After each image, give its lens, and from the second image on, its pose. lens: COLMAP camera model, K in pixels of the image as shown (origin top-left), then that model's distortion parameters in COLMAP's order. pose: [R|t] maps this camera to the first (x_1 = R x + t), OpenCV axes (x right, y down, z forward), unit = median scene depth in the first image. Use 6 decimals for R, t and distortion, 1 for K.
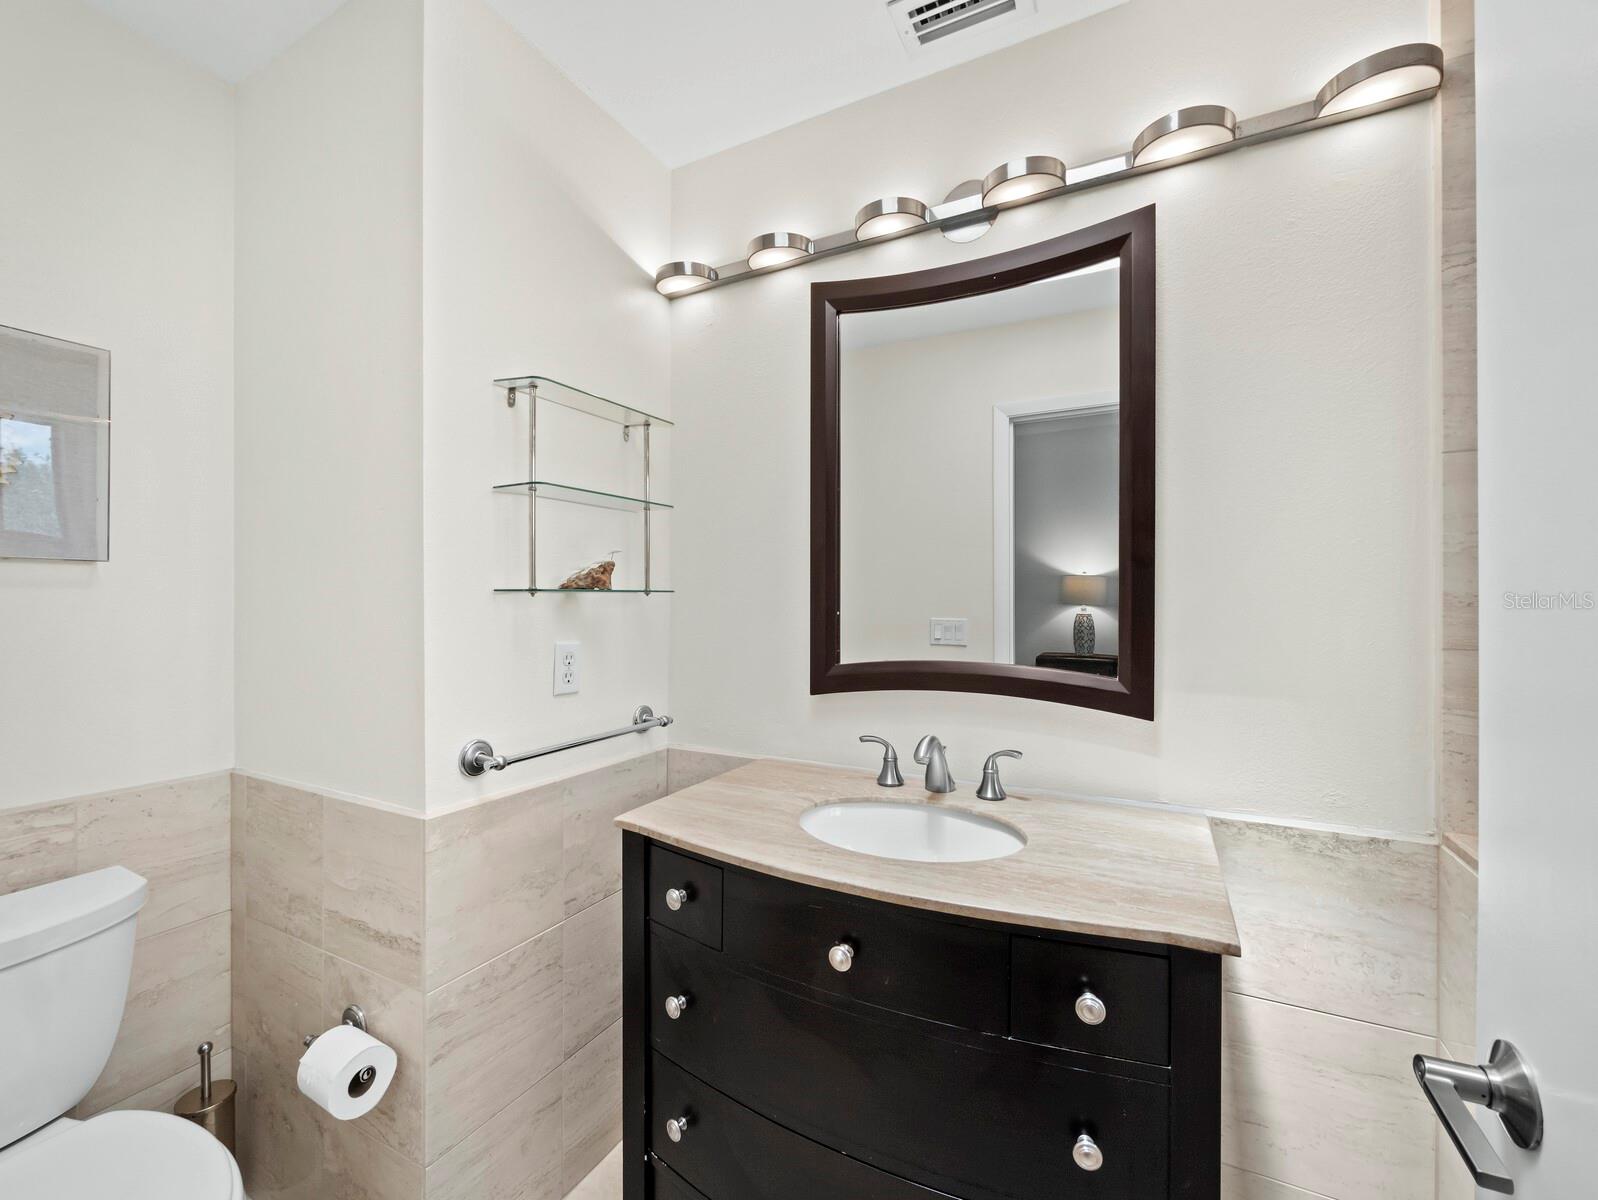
lens RADIAL K [[672.7, 0, 801.0], [0, 672.7, 593.3], [0, 0, 1]] dist [-0.001751, -0.000124]
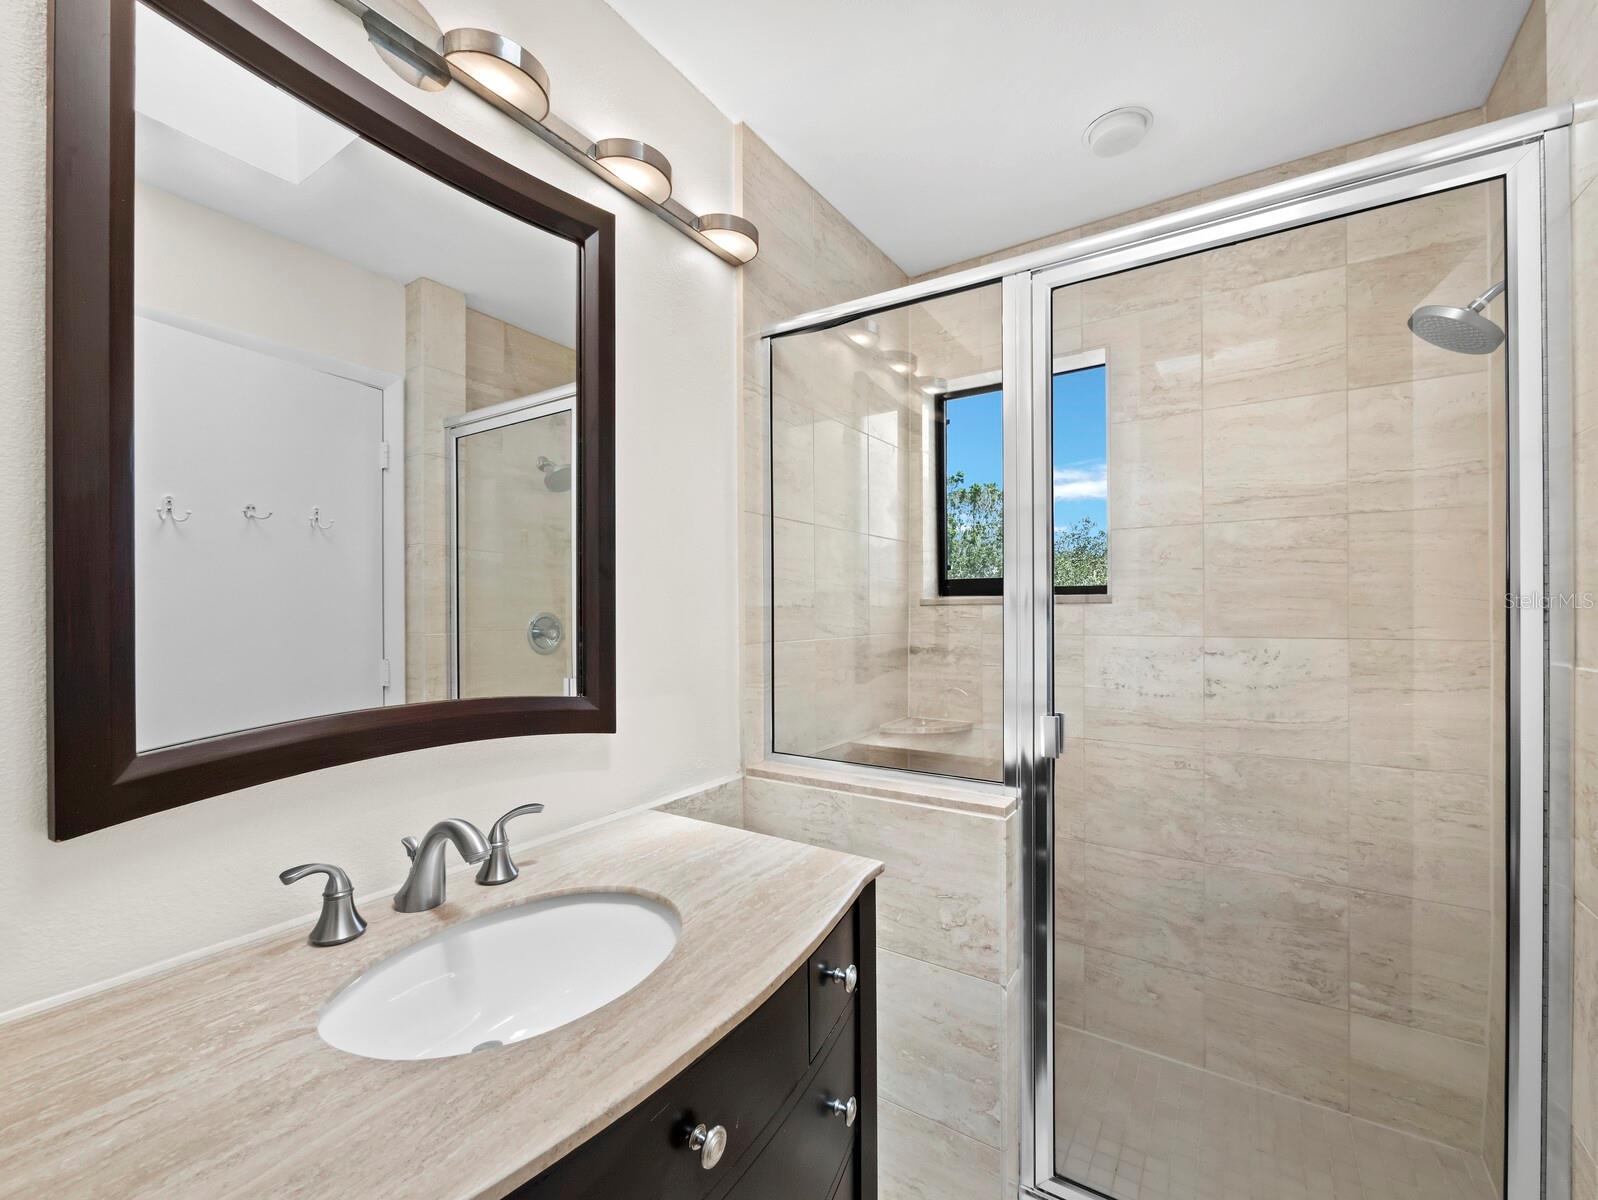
lens RADIAL K [[672.5, 0, 795.6], [0, 672.5, 614.7], [0, 0, 1]] dist [-0.002886, 0.000024]
pose [[0.100662, -0.005382, 0.994906, -0.453345], [-0.006982, 0.999957, 0.006116, 0.004959], [-0.994896, -0.007563, 0.100620, 0.644999]]
